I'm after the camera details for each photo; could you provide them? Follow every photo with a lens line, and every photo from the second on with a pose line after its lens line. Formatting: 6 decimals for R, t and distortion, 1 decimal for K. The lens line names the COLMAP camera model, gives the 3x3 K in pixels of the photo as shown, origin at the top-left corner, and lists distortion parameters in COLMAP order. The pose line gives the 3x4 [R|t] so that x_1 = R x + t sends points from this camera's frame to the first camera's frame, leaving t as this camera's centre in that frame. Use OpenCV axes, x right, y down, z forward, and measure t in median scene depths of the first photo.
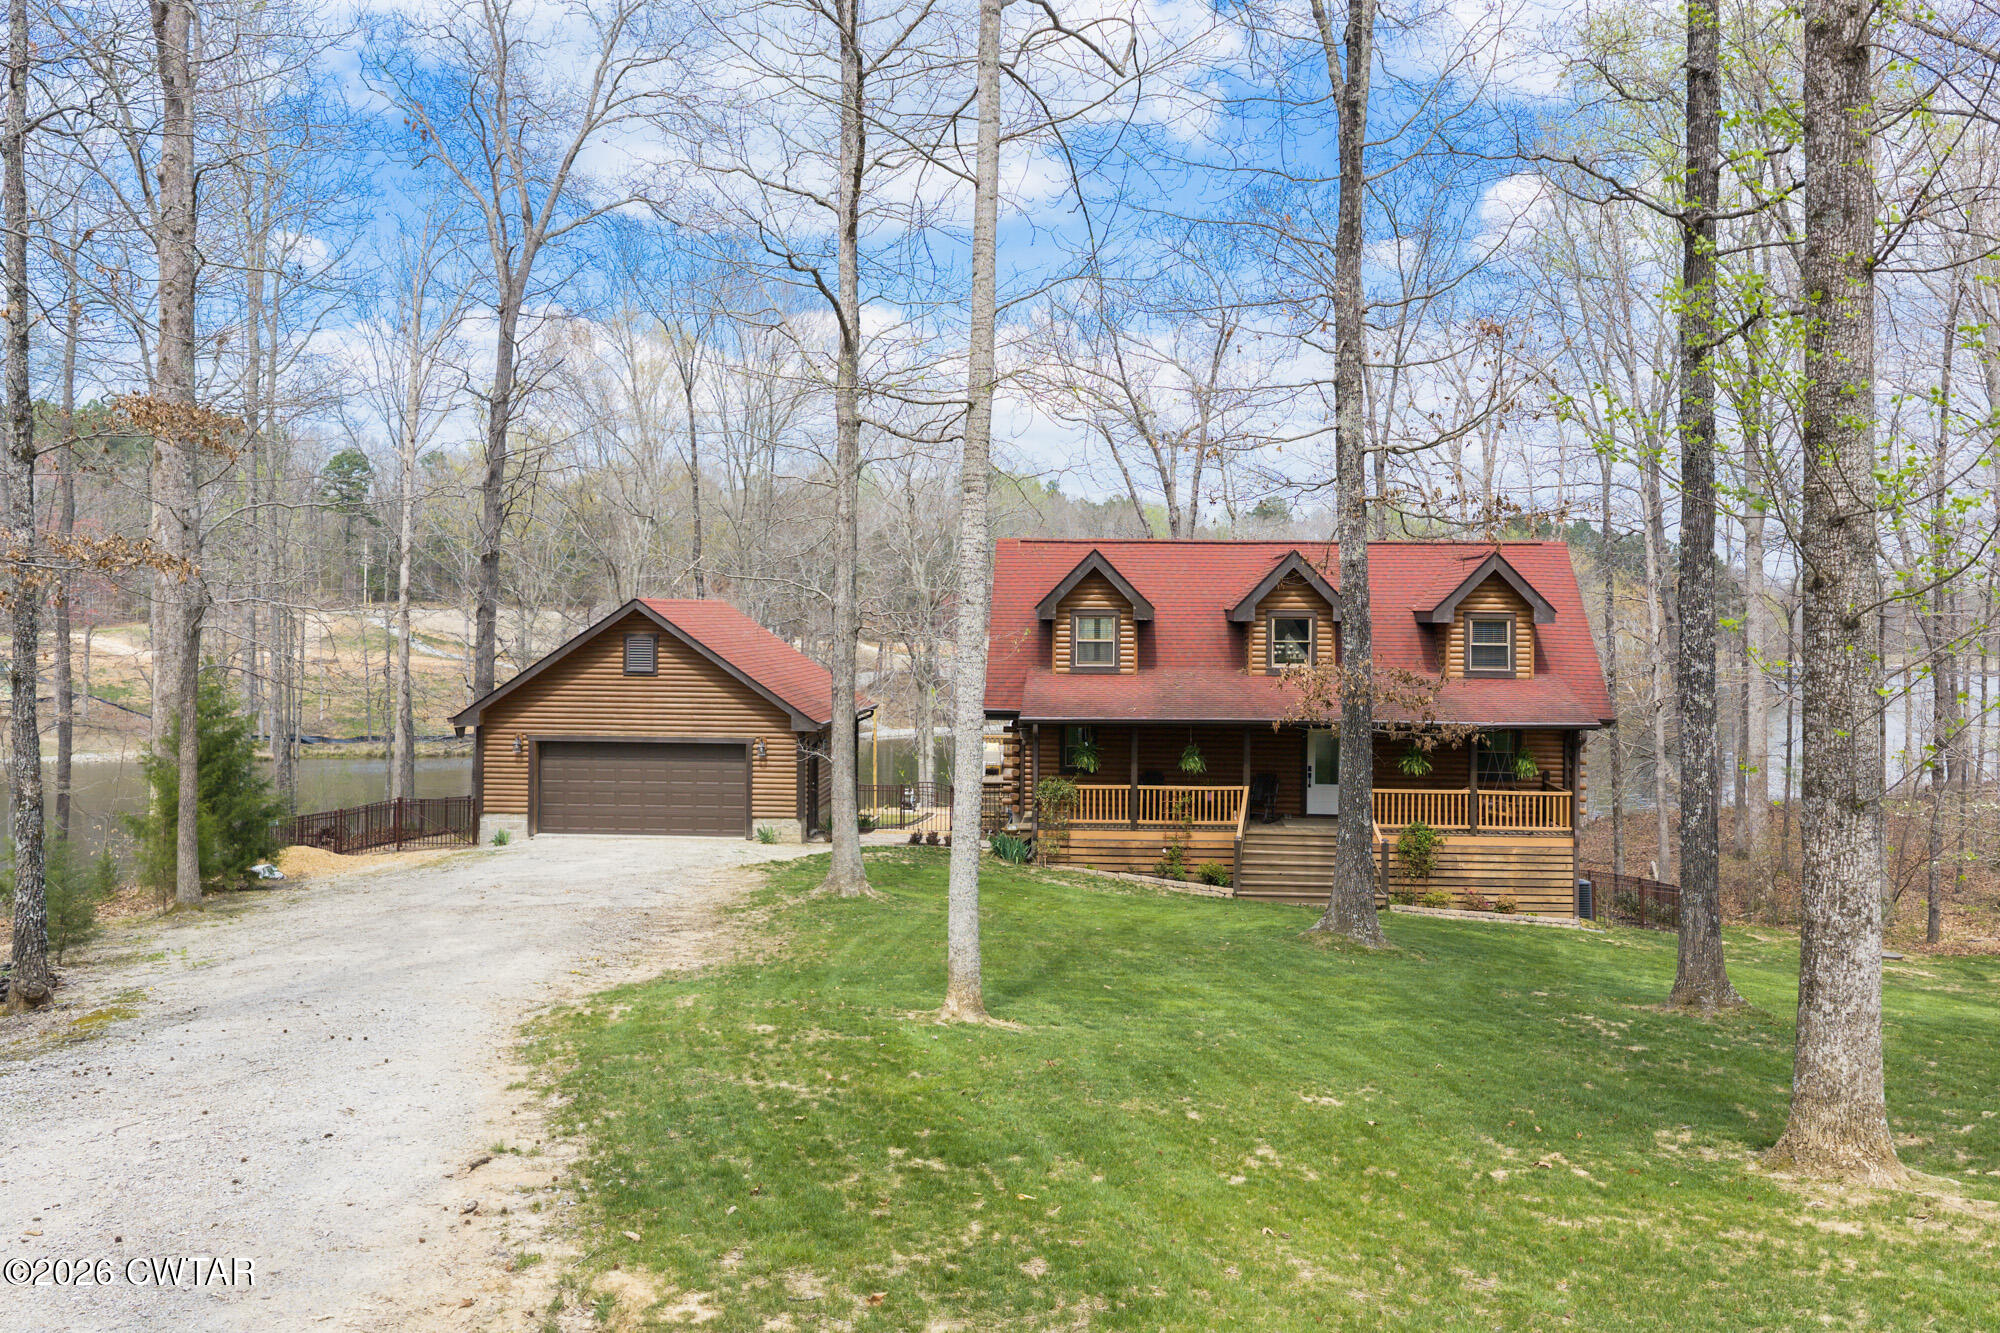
lens RADIAL K [[1605.0, 0, 1000.0], [0, 1605.0, 666.5], [0, 0, 1]] dist [0.005161, 0.000011]
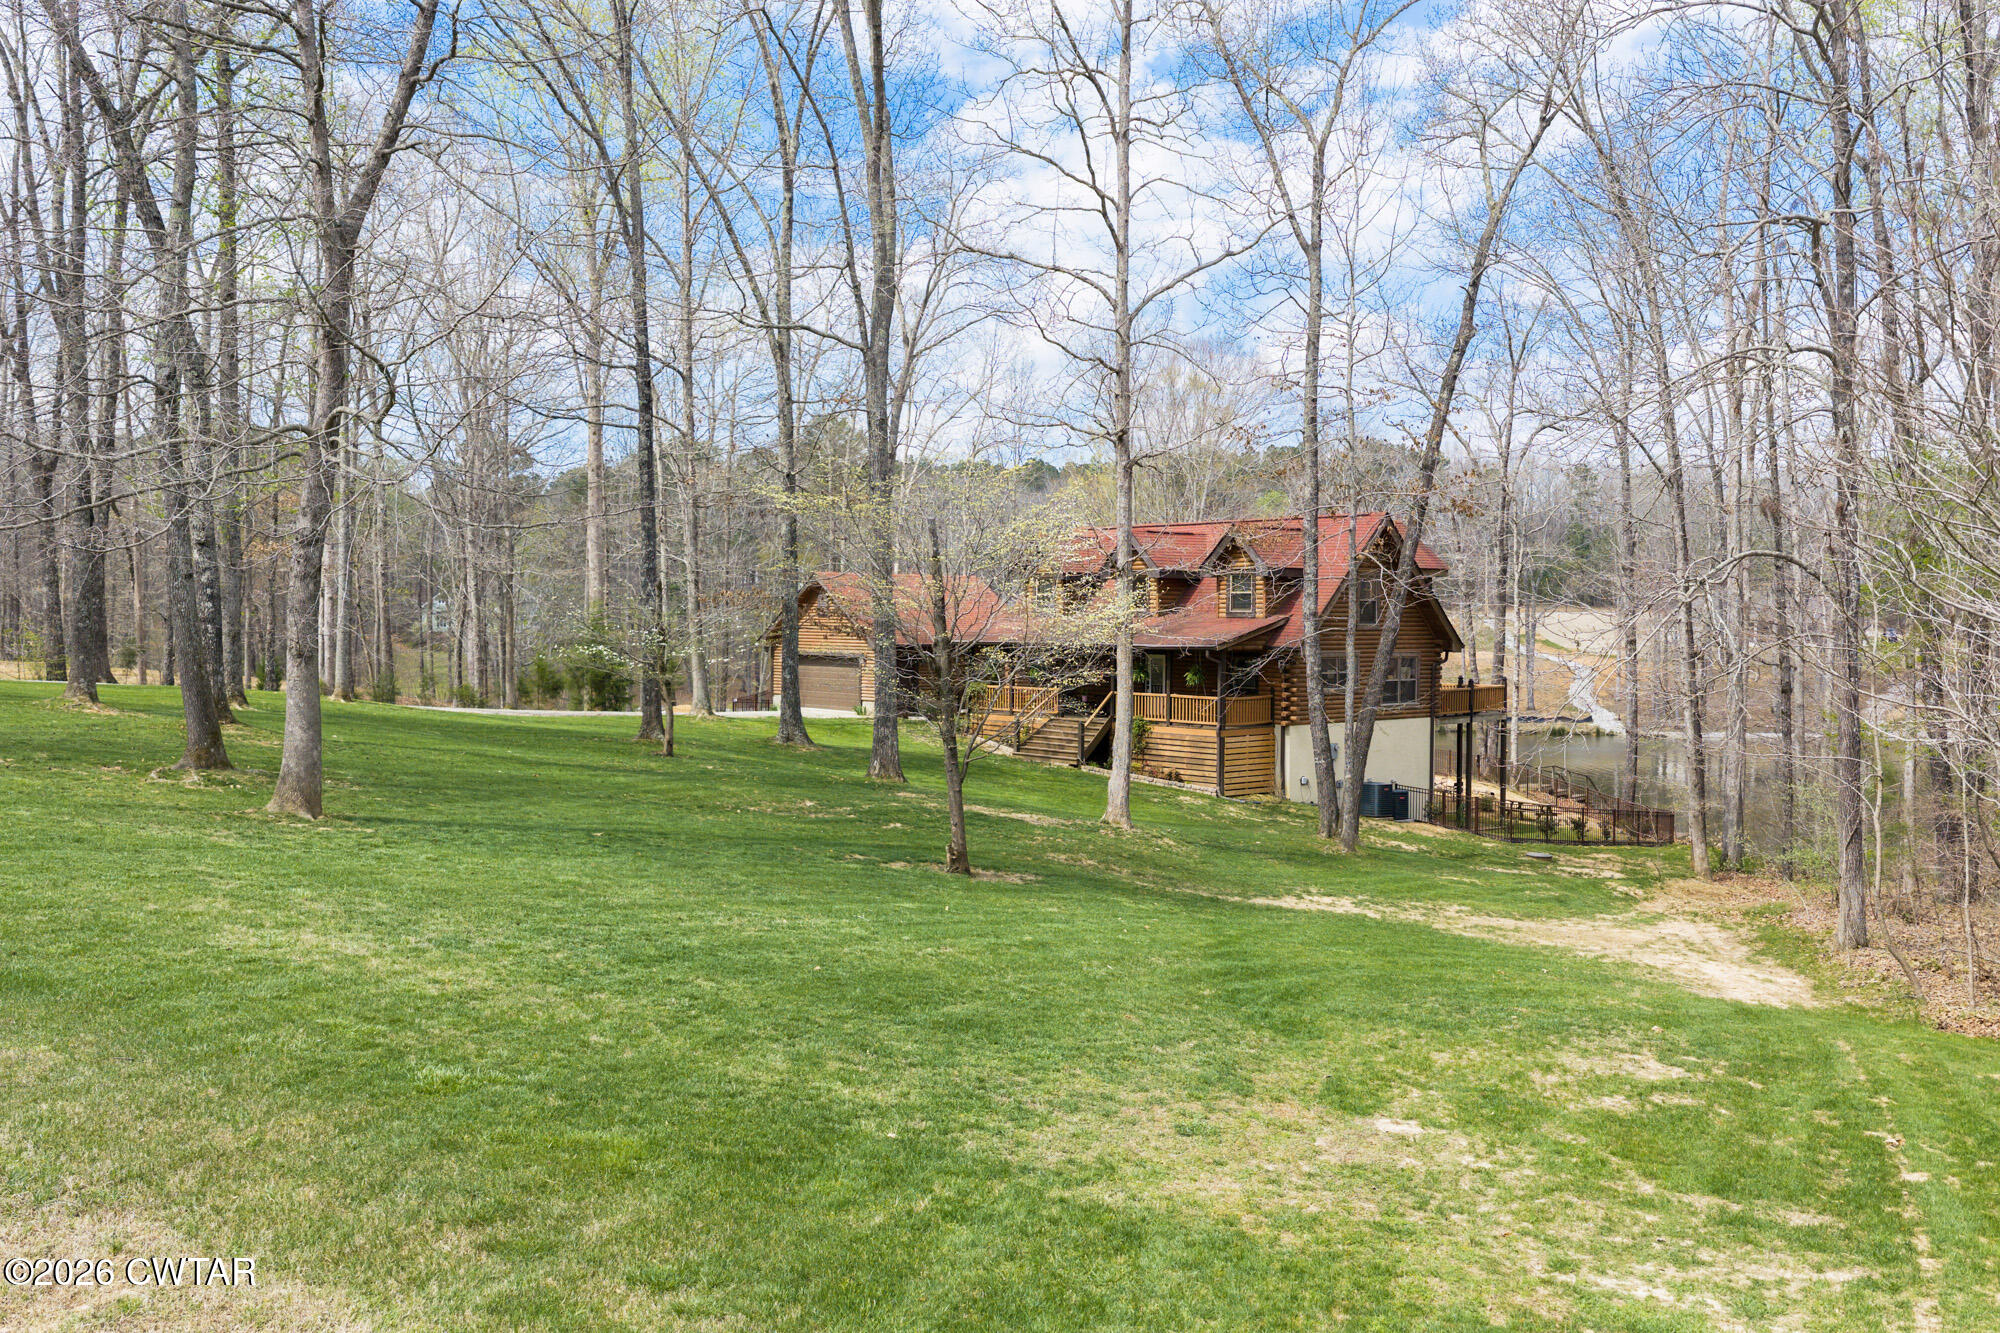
lens RADIAL K [[1662.1, 0, 1000.3], [0, 1662.1, 685.3], [0, 0, 1]] dist [0.011439, -0.001146]
pose [[0.699757, 0.023543, -0.713993, 1.221534], [-0.020495, 0.999707, 0.012877, 0.052722], [0.714087, 0.005623, 0.700035, -0.130355]]
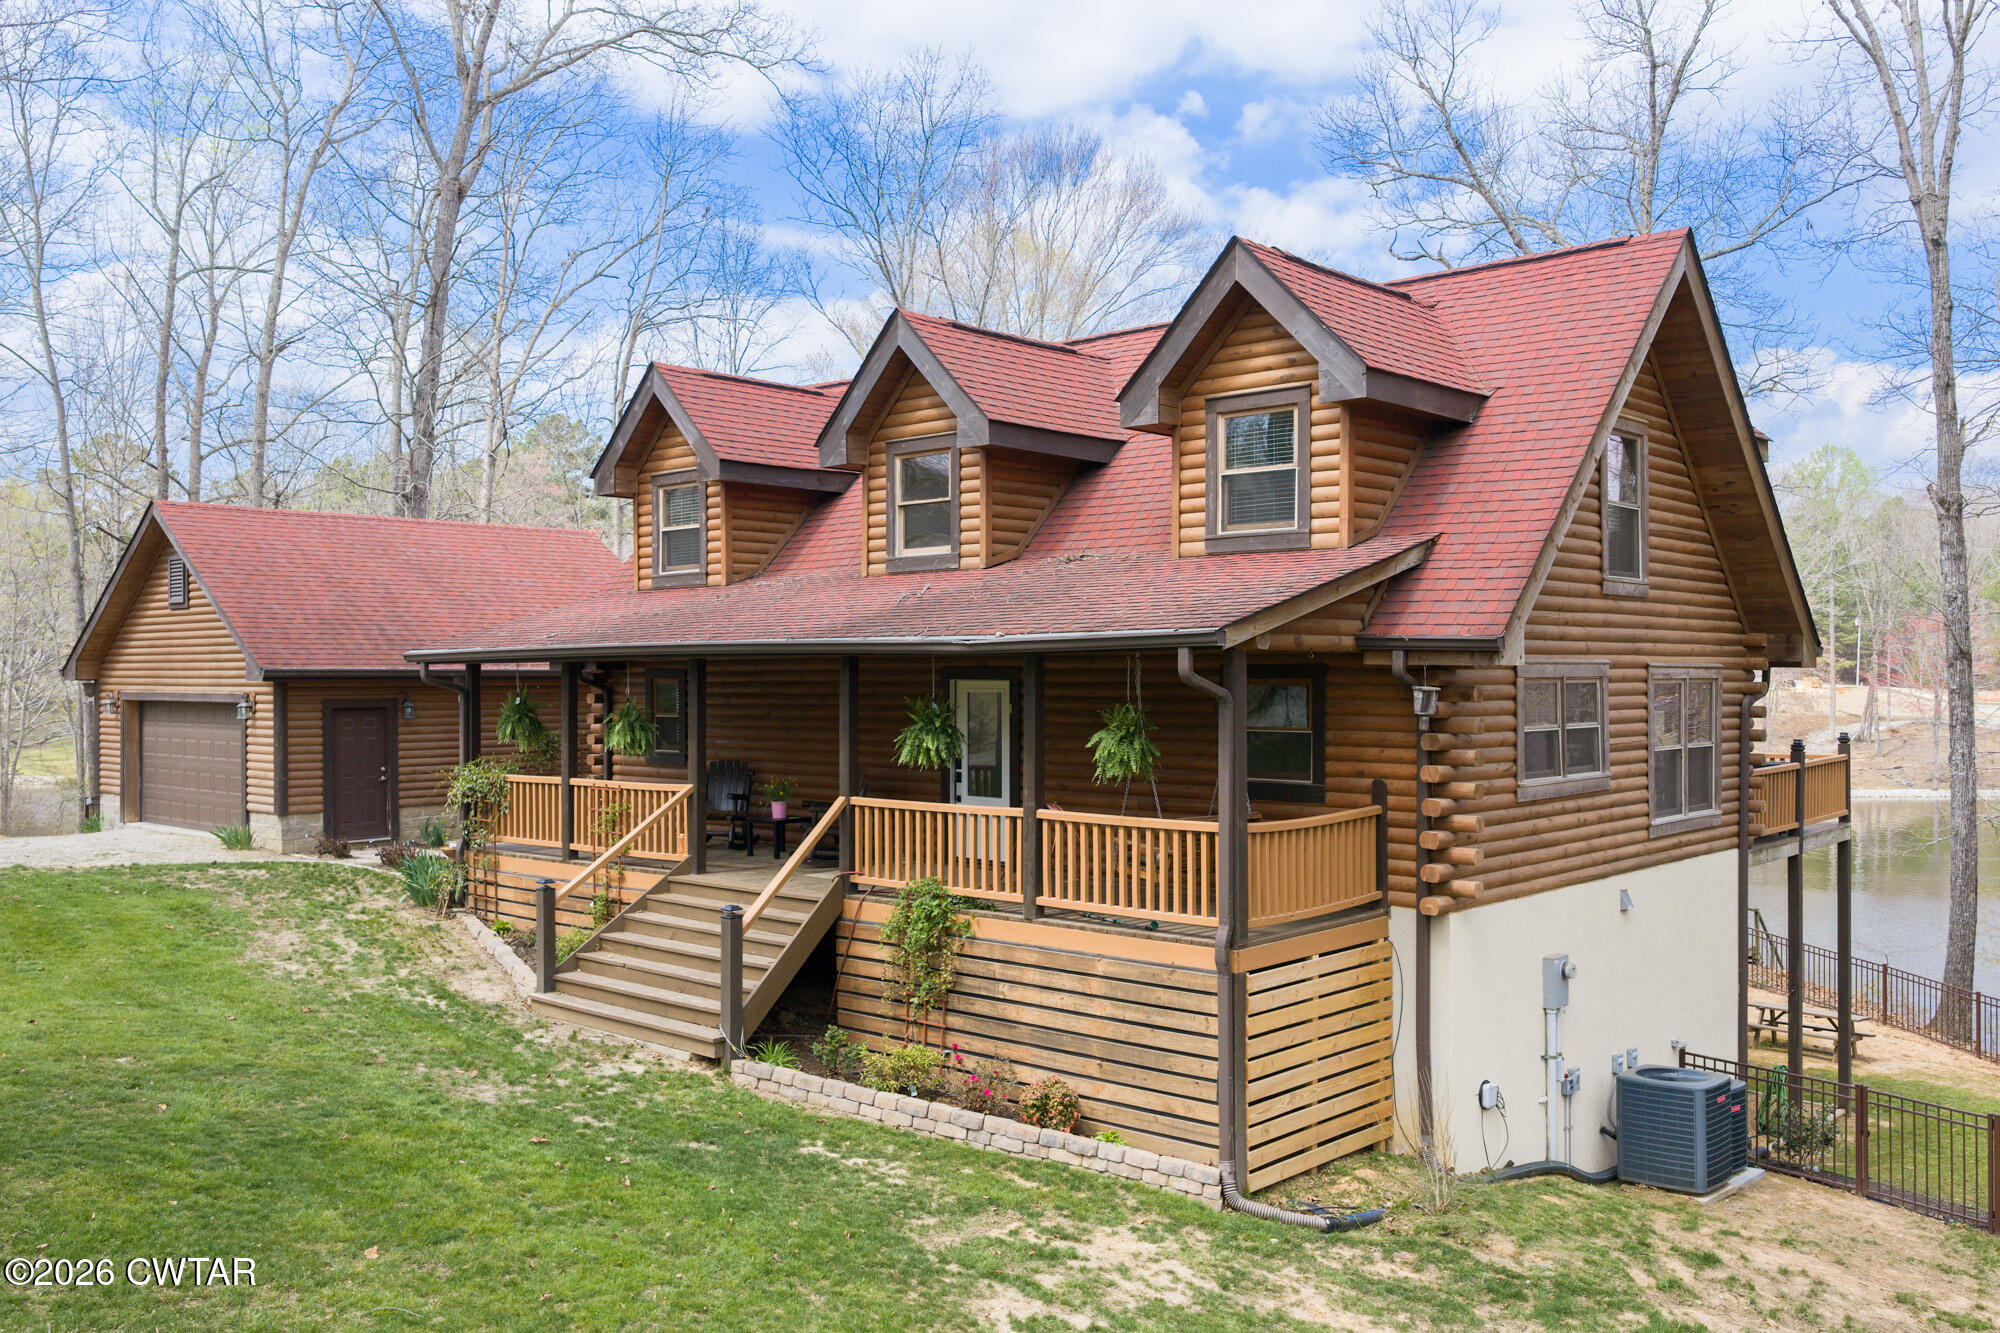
lens RADIAL K [[1662.1, 0, 1000.3], [0, 1662.1, 685.3], [0, 0, 1]] dist [0.011439, -0.001146]
pose [[0.779945, -0.007288, -0.625806, 0.547006], [-0.008701, 0.999709, -0.022487, 0.054468], [0.625787, 0.022984, 0.779655, 0.655795]]
